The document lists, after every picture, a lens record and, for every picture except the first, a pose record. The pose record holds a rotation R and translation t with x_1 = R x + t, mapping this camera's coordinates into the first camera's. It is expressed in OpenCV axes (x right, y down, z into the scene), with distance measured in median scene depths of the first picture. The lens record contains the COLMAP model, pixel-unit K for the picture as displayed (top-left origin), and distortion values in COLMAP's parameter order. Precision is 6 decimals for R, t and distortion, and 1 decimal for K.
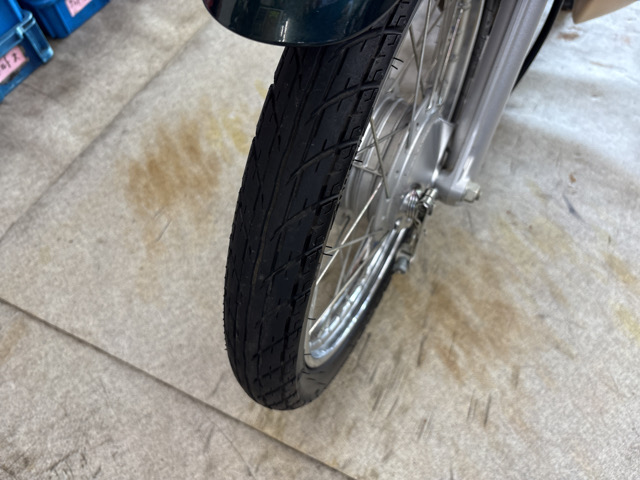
lens RADIAL K [[491.9, 0, 318.1], [0, 491.9, 239.7], [0, 0, 1]] dist [0.017525, -0.030570]
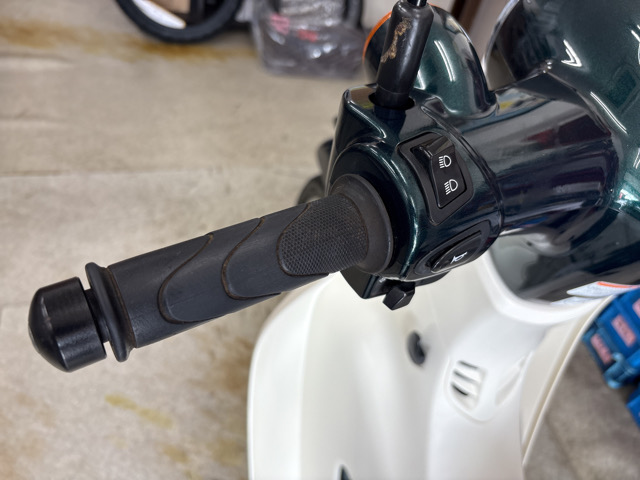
lens RADIAL K [[502.1, 0, 319.3], [0, 502.1, 240.5], [0, 0, 1]] dist [0.013752, -0.041541]
pose [[-0.762220, 0.410262, -0.500705, 0.641506], [-0.614154, -0.213923, 0.759640, -0.962618], [0.204539, 0.886522, 0.415020, -0.050255]]
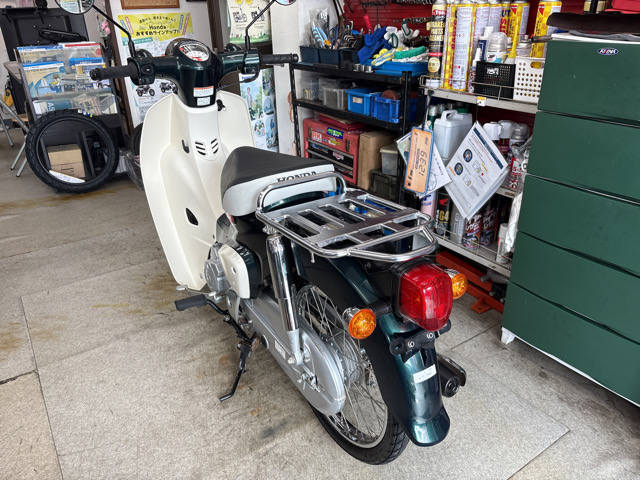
lens RADIAL K [[486.2, 0, 319.6], [0, 486.2, 242.0], [0, 0, 1]] dist [0.021855, 0.000102]
pose [[-0.505003, 0.415627, -0.756456, 1.683601], [-0.718765, 0.282716, 0.635176, -2.140256], [0.477859, 0.864480, 0.155965, 0.602653]]
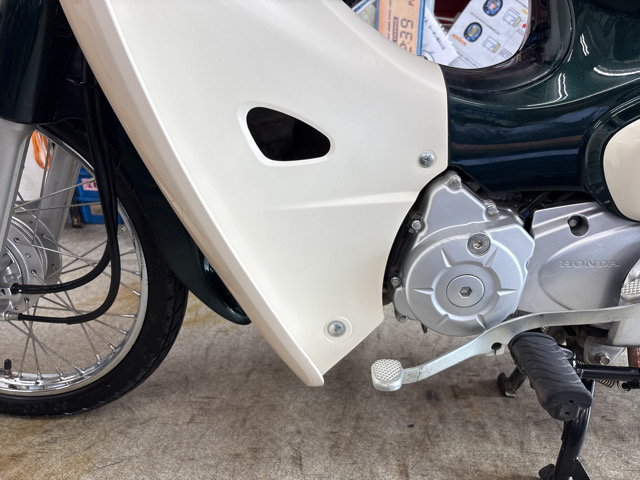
lens RADIAL K [[488.6, 0, 320.0], [0, 488.6, 240.0], [0, 0, 1]] dist [0.026517, -0.035672]
pose [[0.403241, 0.380922, -0.832043, 0.923474], [-0.791377, 0.601701, -0.108065, -0.431606], [0.459477, 0.702036, 0.544083, 0.374806]]
